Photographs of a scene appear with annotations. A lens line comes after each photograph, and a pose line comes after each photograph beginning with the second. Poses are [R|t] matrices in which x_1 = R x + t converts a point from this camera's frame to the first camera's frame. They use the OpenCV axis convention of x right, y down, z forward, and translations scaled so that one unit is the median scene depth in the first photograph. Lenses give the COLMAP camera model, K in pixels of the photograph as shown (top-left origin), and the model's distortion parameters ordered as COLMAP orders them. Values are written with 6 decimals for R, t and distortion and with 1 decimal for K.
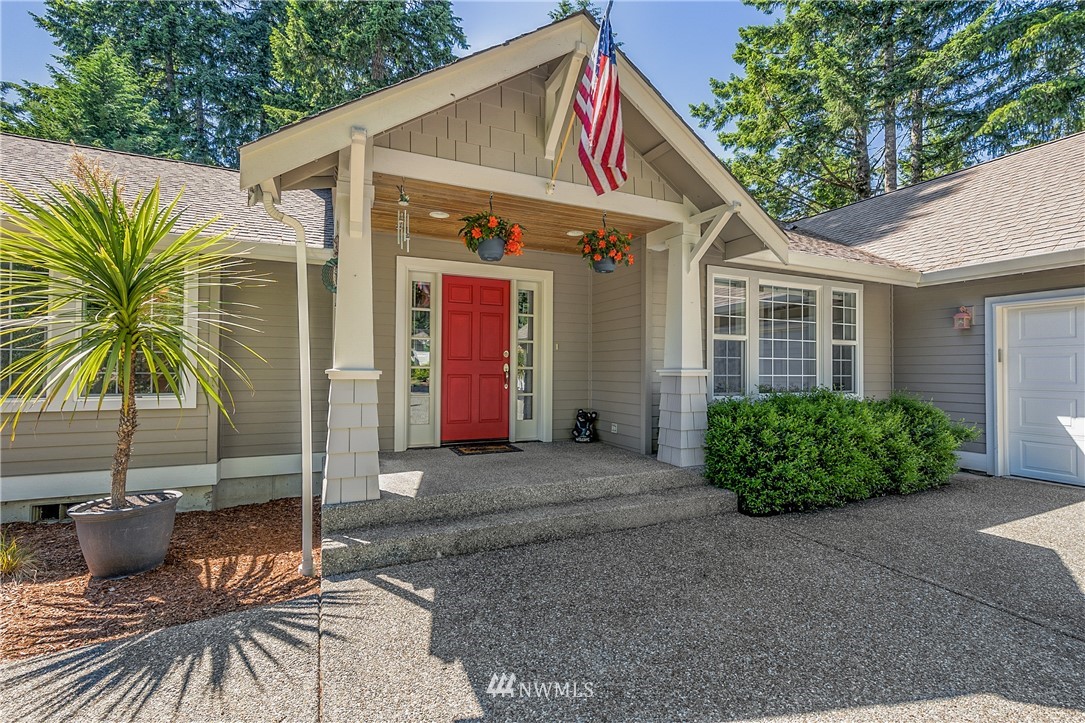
lens RADIAL K [[498.0, 0, 549.2], [0, 498.0, 359.8], [0, 0, 1]] dist [-0.002167, -0.000113]
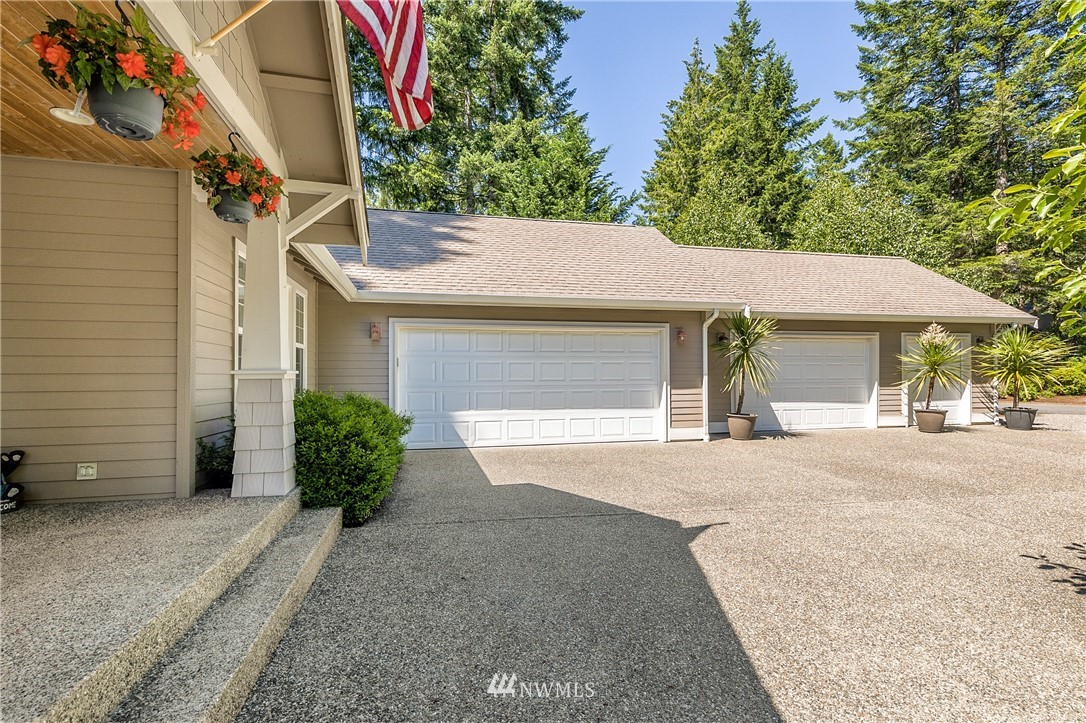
lens RADIAL K [[498.5, 0, 544.4], [0, 498.5, 370.6], [0, 0, 1]] dist [-0.002167, -0.000113]
pose [[0.193130, 0.003850, 0.981166, -0.495301], [-0.011044, 0.999937, -0.001749, 0.020269], [-0.981111, -0.010498, 0.193160, 0.528564]]
